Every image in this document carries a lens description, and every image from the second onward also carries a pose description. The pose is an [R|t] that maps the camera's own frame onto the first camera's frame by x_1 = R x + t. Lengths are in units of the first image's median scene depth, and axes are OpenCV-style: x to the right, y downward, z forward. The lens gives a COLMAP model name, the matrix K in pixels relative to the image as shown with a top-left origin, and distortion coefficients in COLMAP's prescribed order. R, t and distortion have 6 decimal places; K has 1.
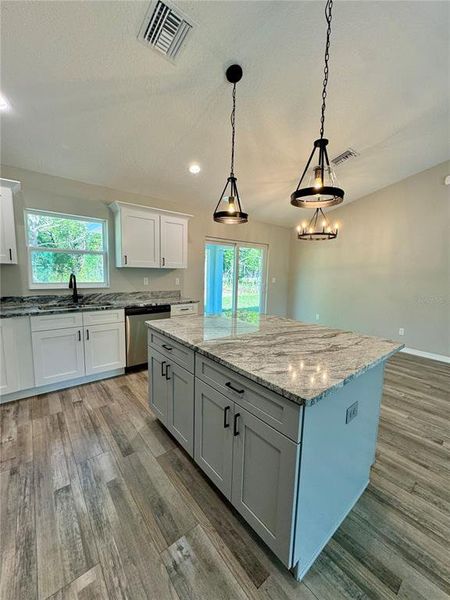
lens RADIAL K [[239.2, 0, 227.1], [0, 239.2, 299.3], [0, 0, 1]] dist [-0.001509, -0.000192]
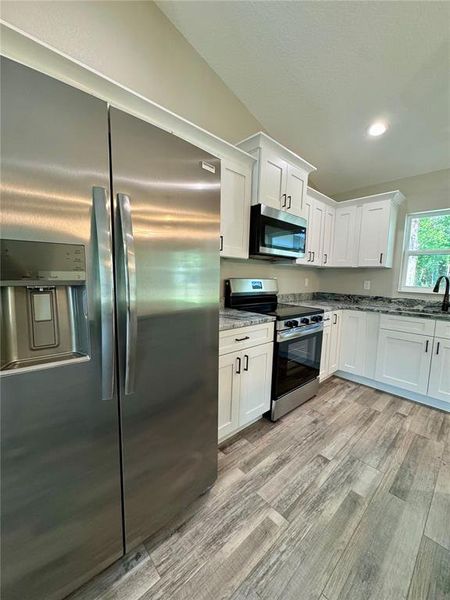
lens RADIAL K [[239.2, 0, 227.1], [0, 239.2, 299.3], [0, 0, 1]] dist [-0.001509, -0.000192]
pose [[0.054938, 0.076302, -0.995570, 0.211810], [-0.147147, 0.986808, 0.067511, 0.038519], [0.987588, 0.142786, 0.065441, 0.242222]]
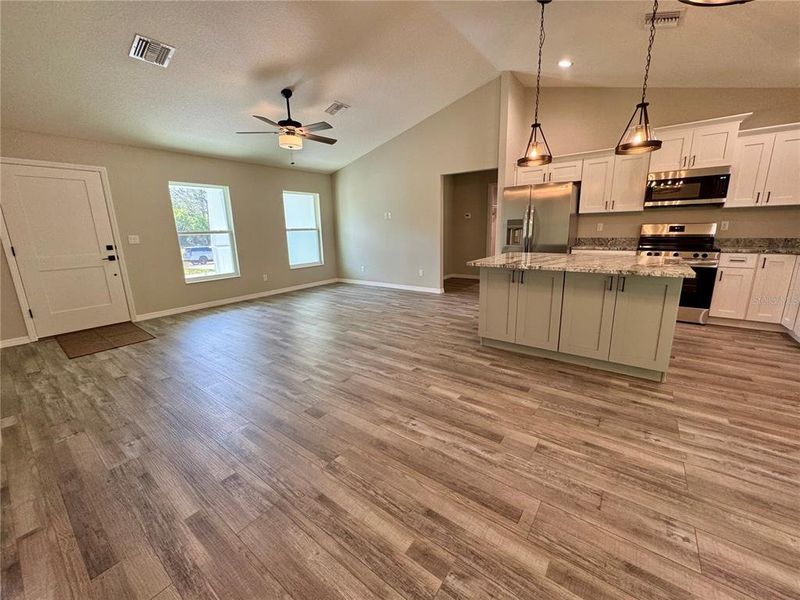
lens RADIAL K [[318.9, 0, 401.1], [0, 318.9, 297.1], [0, 0, 1]] dist [-0.001509, -0.000192]
pose [[-0.972924, 0.047885, -0.226112, 1.081311], [-0.028729, 0.945660, 0.323885, -0.146435], [0.229335, 0.321611, -0.918680, 1.877284]]
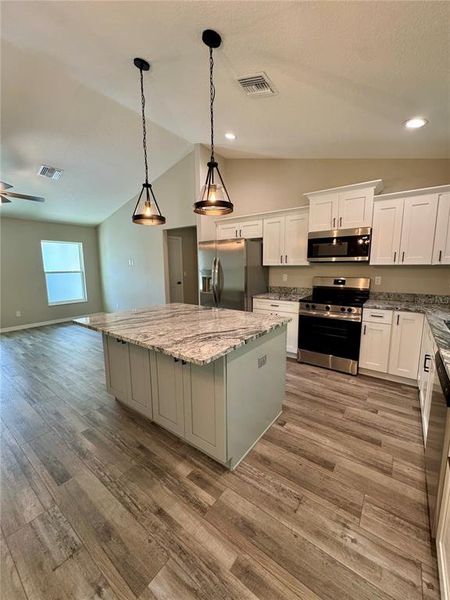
lens RADIAL K [[239.2, 0, 227.1], [0, 239.2, 299.3], [0, 0, 1]] dist [-0.001509, -0.000192]
pose [[-0.971434, 0.016673, -0.236723, 0.160133], [-0.045058, 0.966424, 0.252971, -0.213945], [0.232992, 0.256411, -0.938066, 1.711868]]
